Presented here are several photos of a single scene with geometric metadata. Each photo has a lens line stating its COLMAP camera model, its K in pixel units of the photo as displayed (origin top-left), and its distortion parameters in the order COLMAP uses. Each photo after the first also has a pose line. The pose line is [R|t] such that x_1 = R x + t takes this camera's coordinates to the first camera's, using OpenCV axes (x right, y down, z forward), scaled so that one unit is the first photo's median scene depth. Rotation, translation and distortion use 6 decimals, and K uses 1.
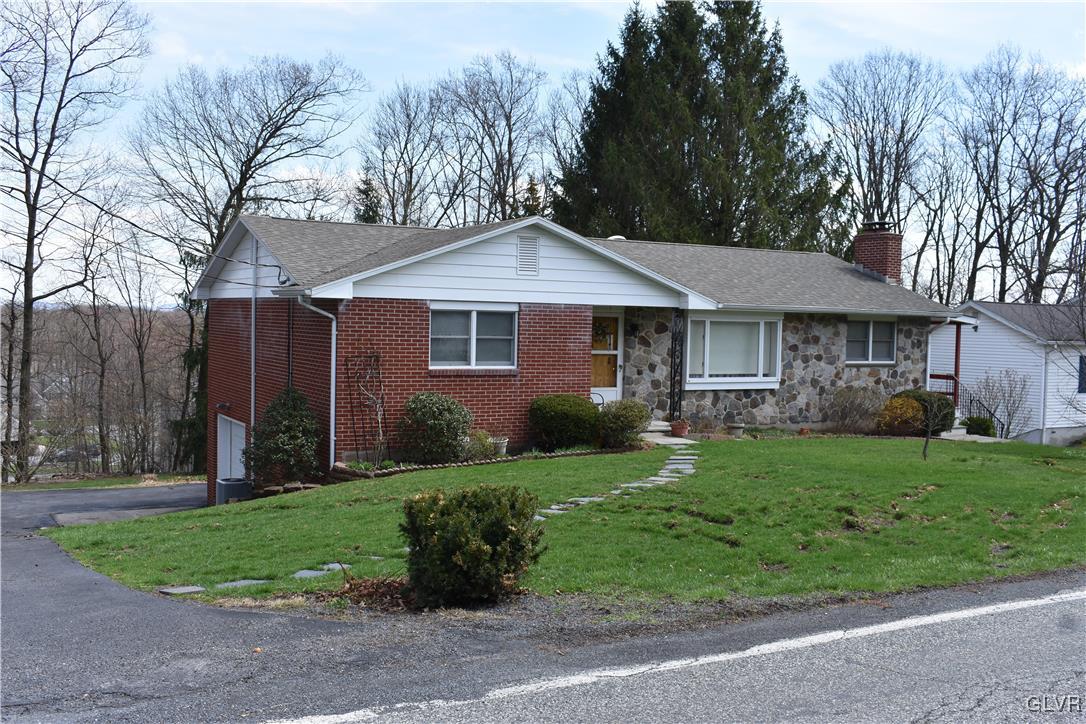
lens RADIAL K [[1161.0, 0, 542.8], [0, 1161.0, 361.6], [0, 0, 1]] dist [-0.004294, 0.000000]
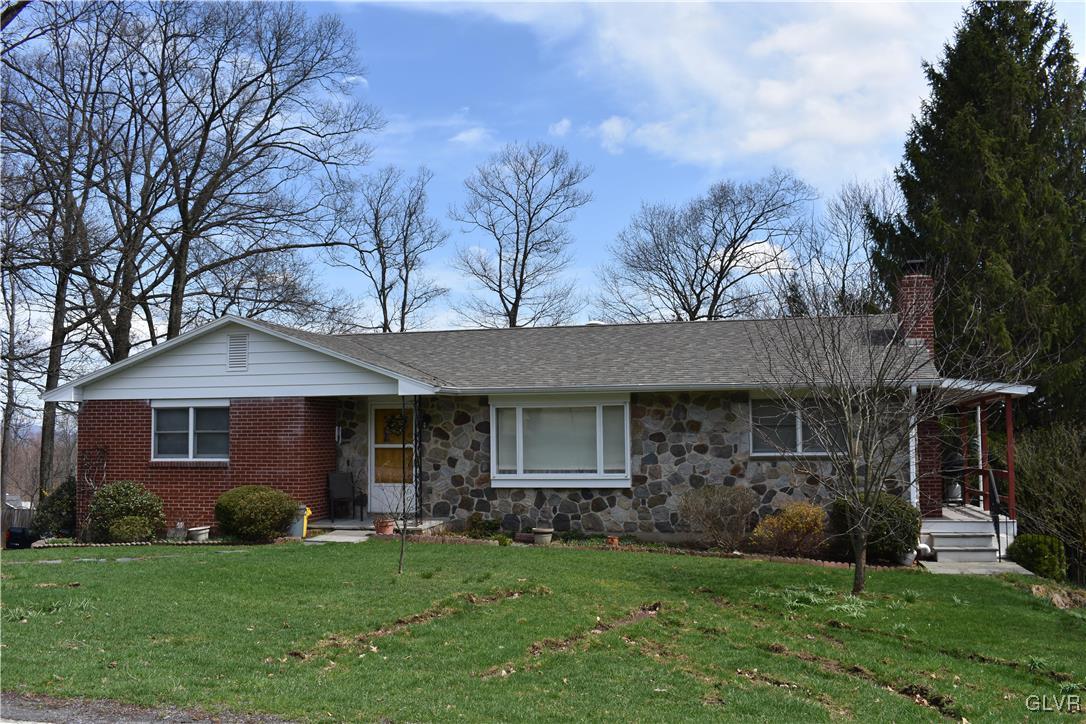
lens RADIAL K [[1022.7, 0, 543.1], [0, 1022.7, 361.1], [0, 0, 1]] dist [-0.102293, 0.000000]
pose [[0.699250, -0.078900, -0.710510, 0.700308], [0.000293, 0.993922, -0.110084, 0.014275], [0.714878, 0.076768, 0.695023, 0.475379]]
